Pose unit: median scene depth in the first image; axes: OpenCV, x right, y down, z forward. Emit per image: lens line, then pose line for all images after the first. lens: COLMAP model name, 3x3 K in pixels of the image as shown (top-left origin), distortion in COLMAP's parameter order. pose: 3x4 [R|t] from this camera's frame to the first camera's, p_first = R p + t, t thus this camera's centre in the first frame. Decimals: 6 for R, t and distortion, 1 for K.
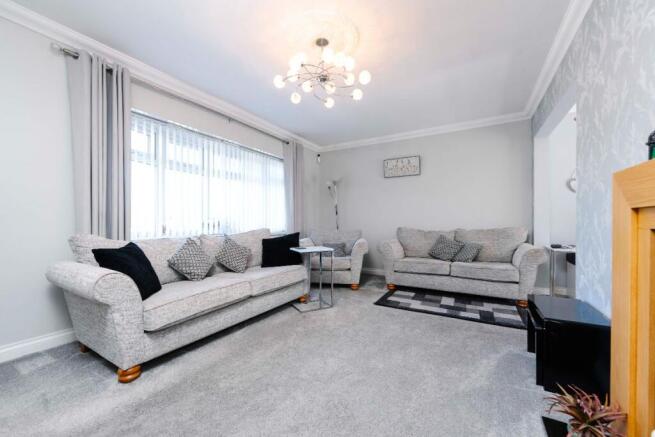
lens RADIAL K [[254.5, 0, 329.2], [0, 254.5, 222.6], [0, 0, 1]] dist [-0.008892, 0.001039]
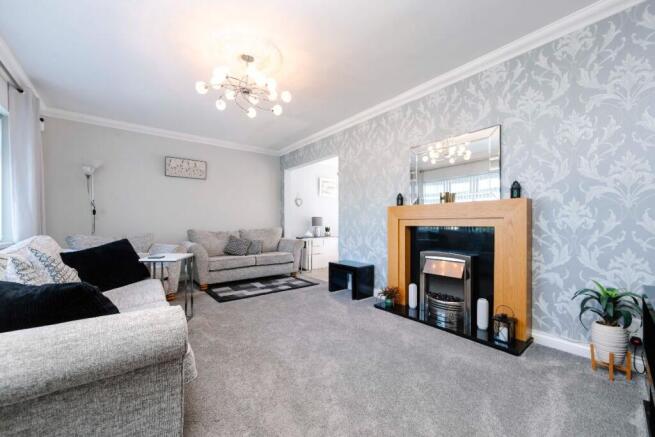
lens RADIAL K [[254.5, 0, 323.2], [0, 254.5, 221.8], [0, 0, 1]] dist [-0.008892, 0.001039]
pose [[0.380591, 0.001640, 0.924742, -0.537214], [0.005166, 0.999979, -0.003899, -0.005449], [-0.924729, 0.006261, 0.380574, 0.173851]]
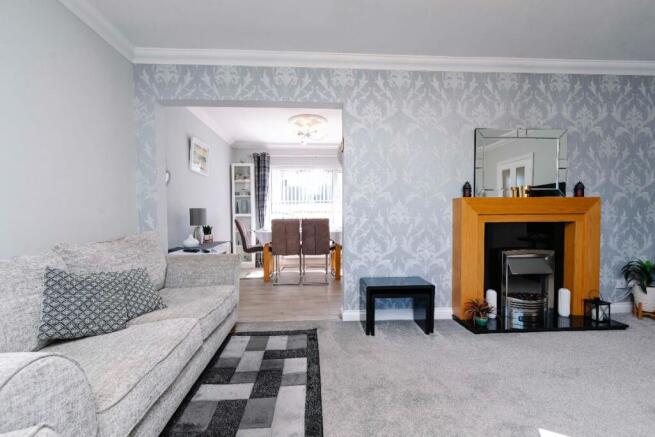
lens RADIAL K [[278.6, 0, 327.7], [0, 278.6, 224.5], [0, 0, 1]] dist [-0.002364, -0.000476]
pose [[-0.548378, -0.012411, 0.836139, -0.069996], [0.012587, 0.999654, 0.023093, -0.010056], [-0.836136, 0.023188, -0.548032, 0.991445]]
